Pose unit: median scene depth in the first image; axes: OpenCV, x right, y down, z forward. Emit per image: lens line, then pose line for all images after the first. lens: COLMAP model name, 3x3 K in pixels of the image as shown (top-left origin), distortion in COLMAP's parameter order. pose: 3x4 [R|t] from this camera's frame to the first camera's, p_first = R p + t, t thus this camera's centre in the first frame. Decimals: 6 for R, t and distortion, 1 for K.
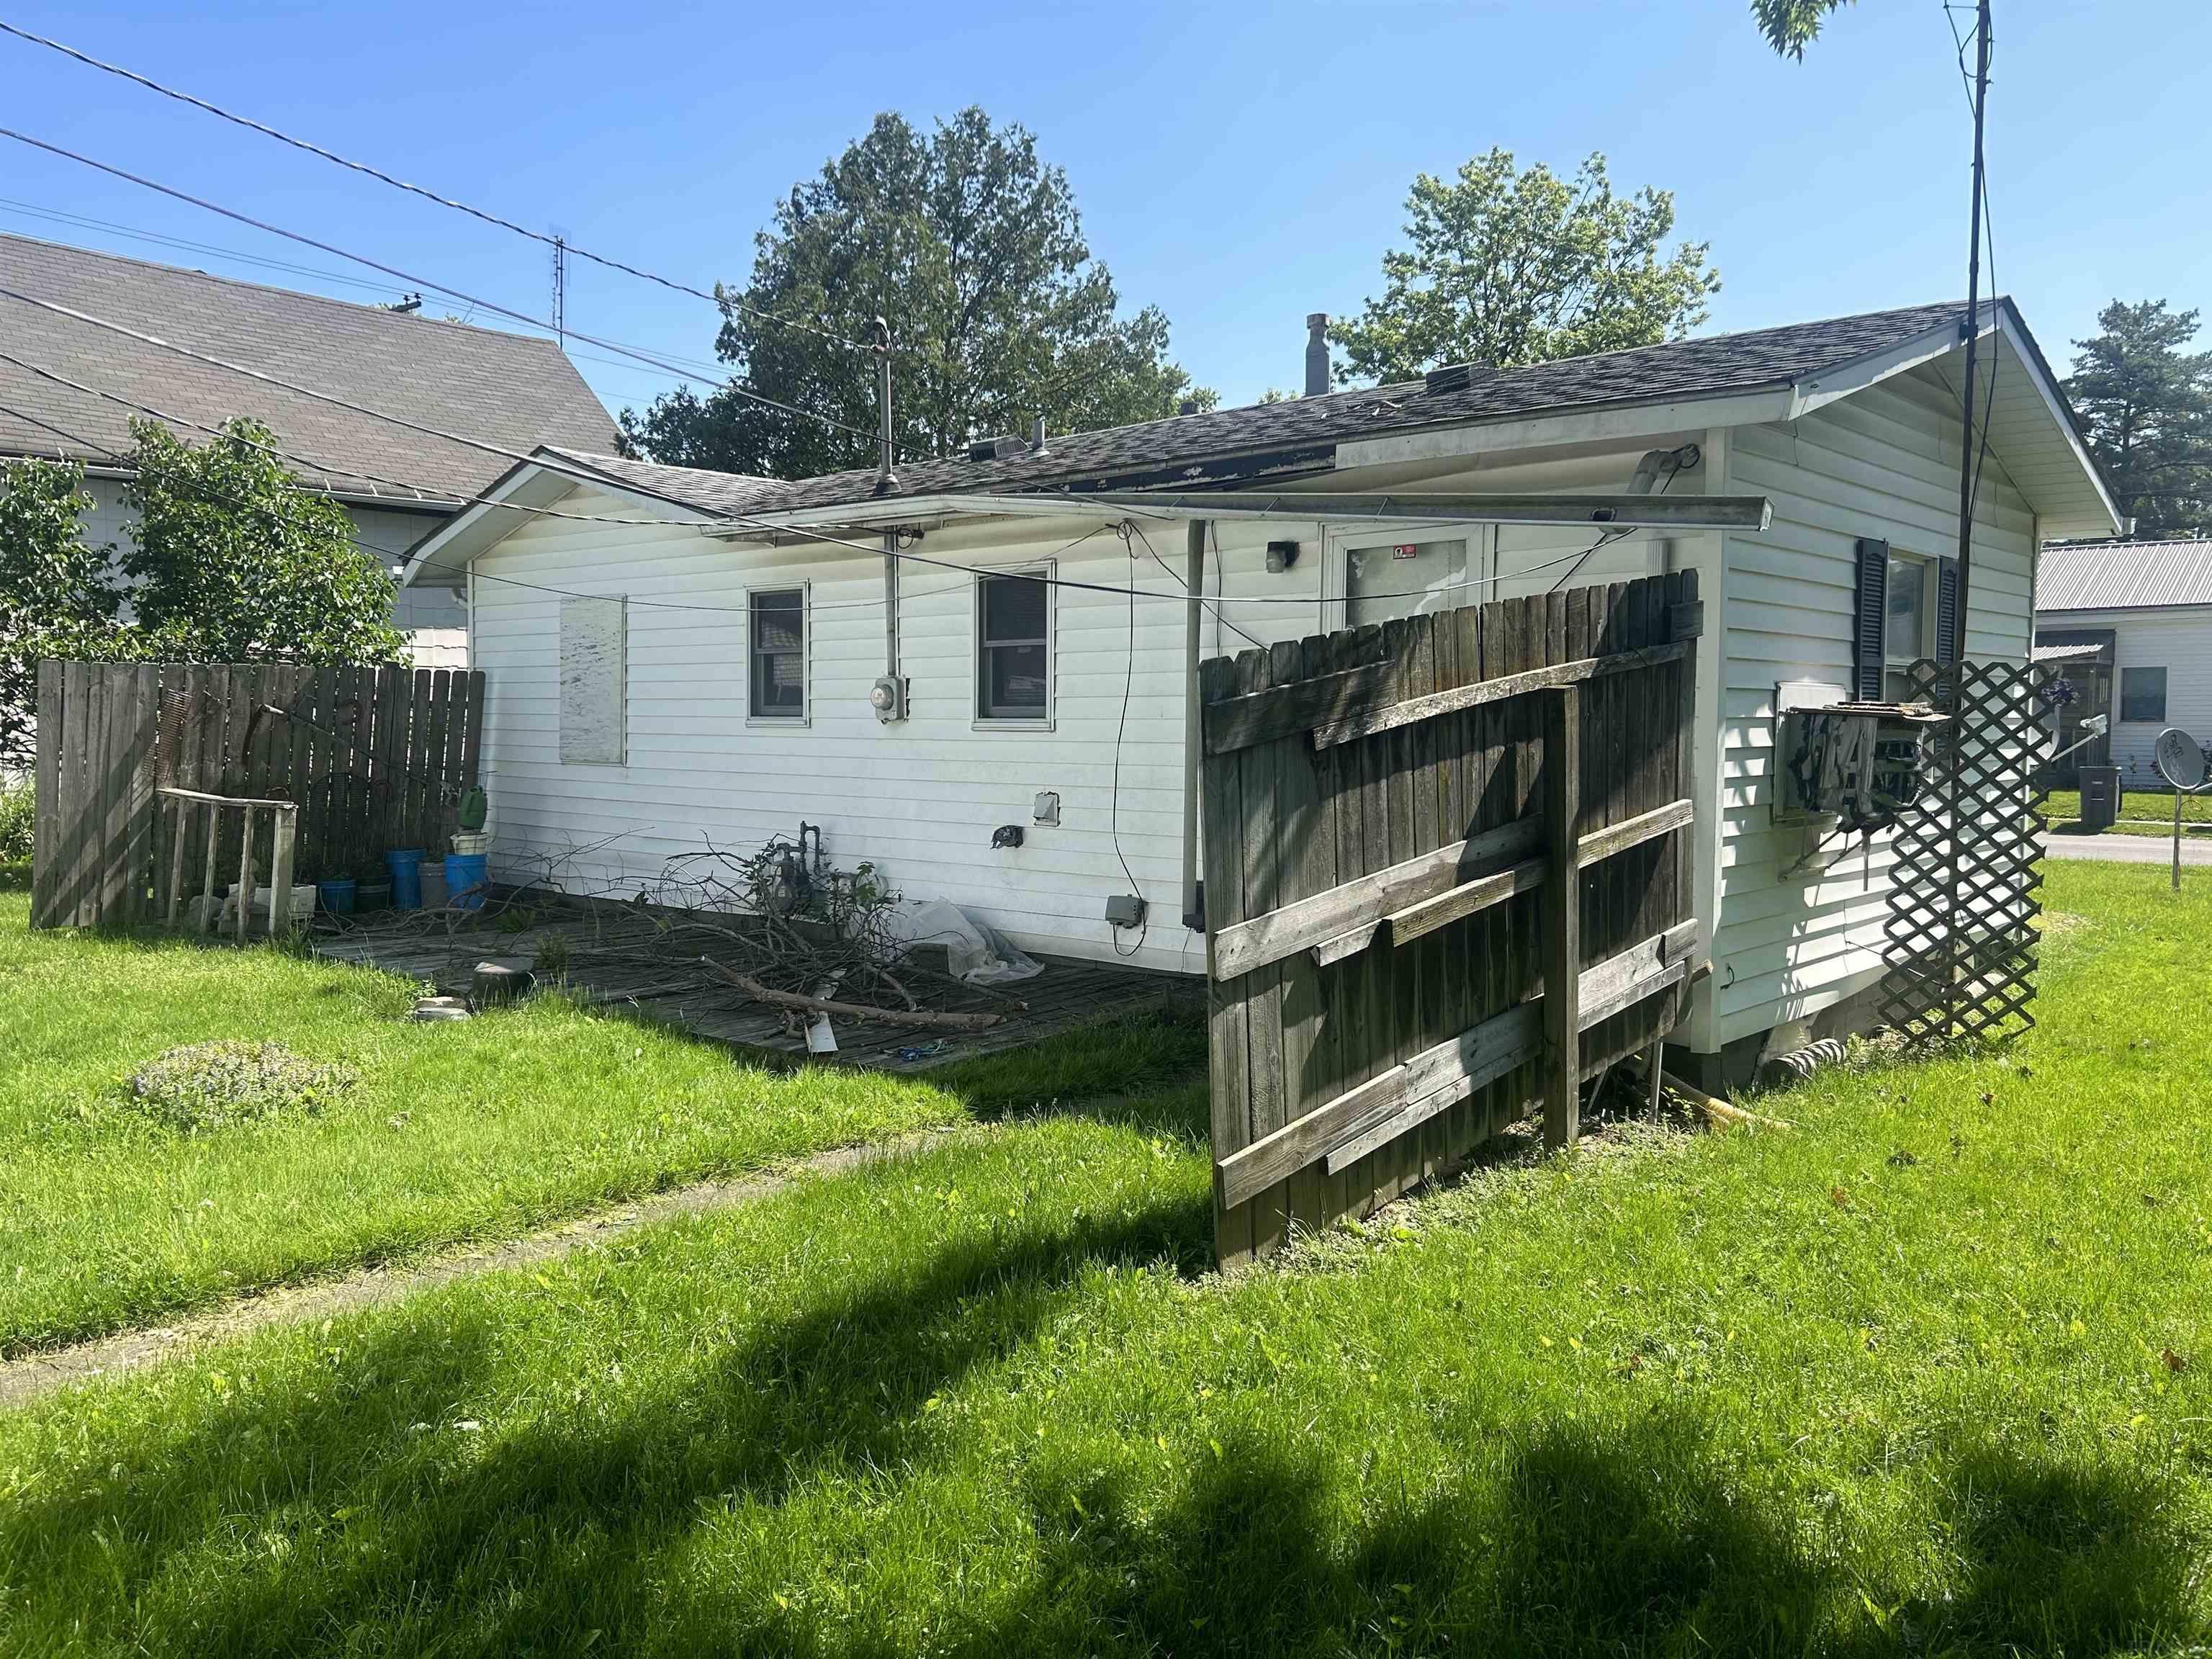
lens RADIAL K [[1693.0, 0, 1103.6], [0, 1693.0, 821.6], [0, 0, 1]] dist [0.014461, 0.000707]
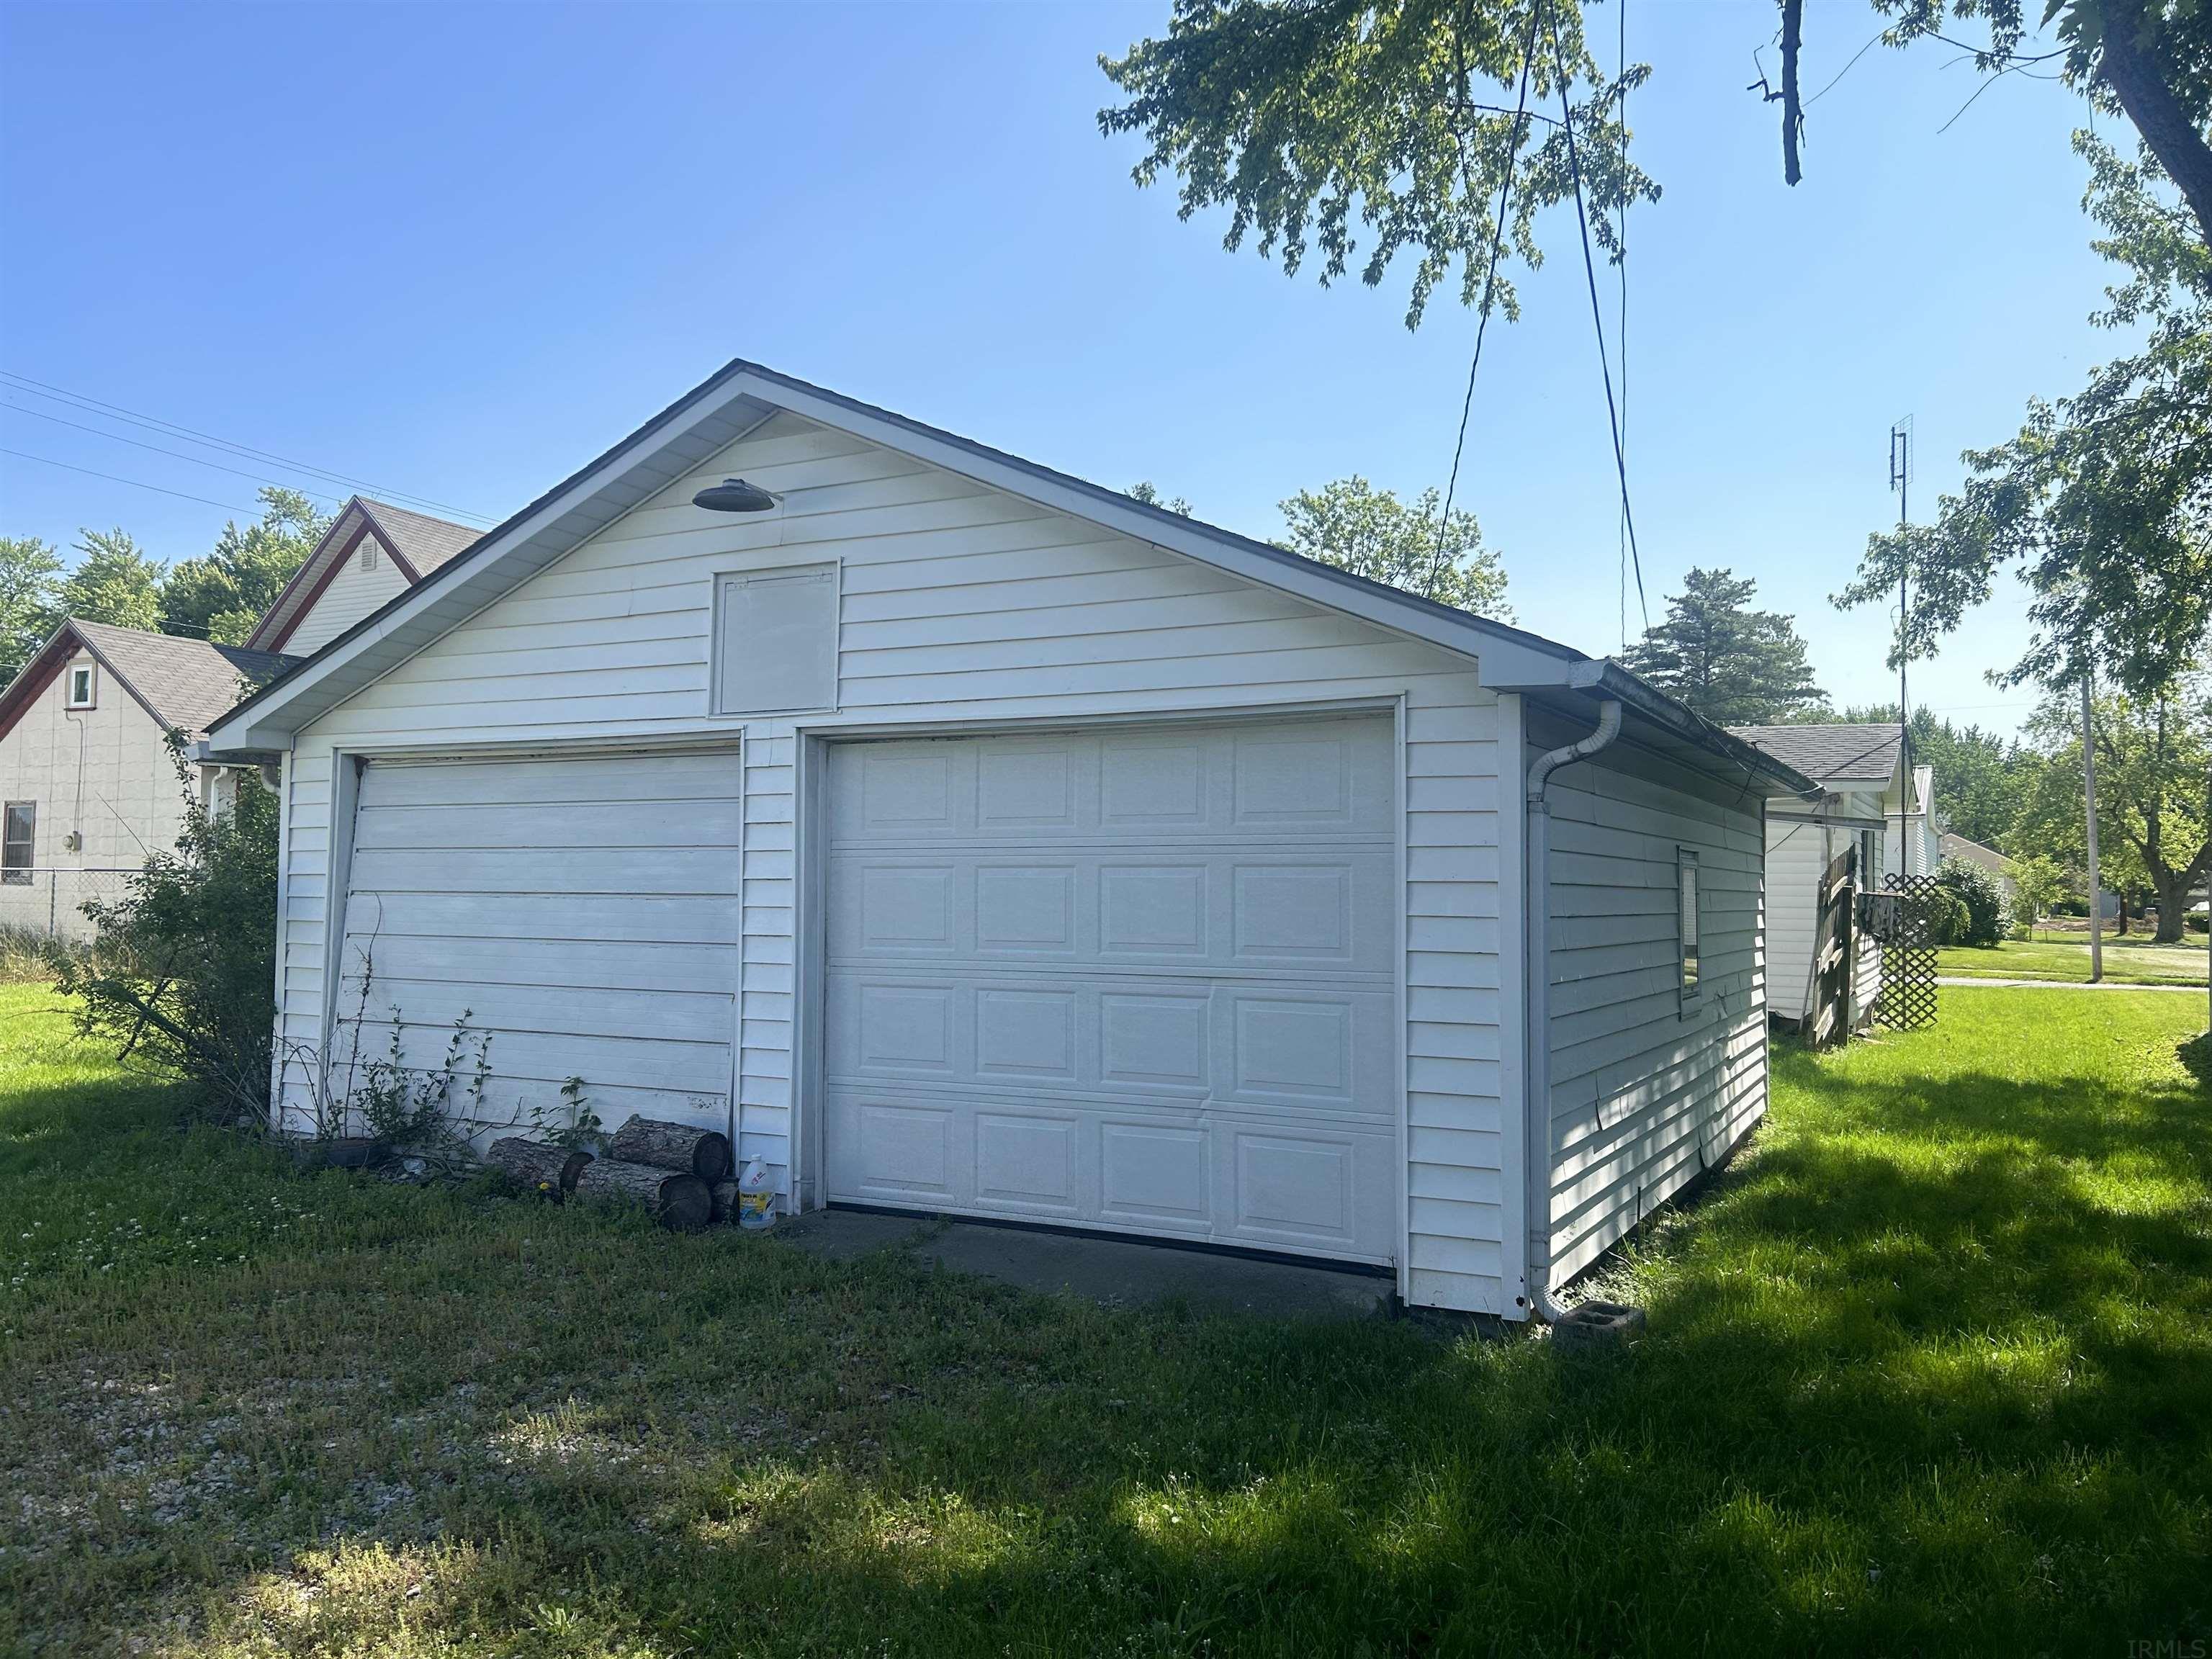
lens RADIAL K [[1693.0, 0, 1109.3], [0, 1693.0, 830.1], [0, 0, 1]] dist [0.014461, 0.000707]
pose [[0.973663, 0.020529, 0.227067, -0.268660], [0.000511, 0.995739, -0.092214, 0.015534], [-0.227993, 0.089901, 0.969504, -0.258433]]
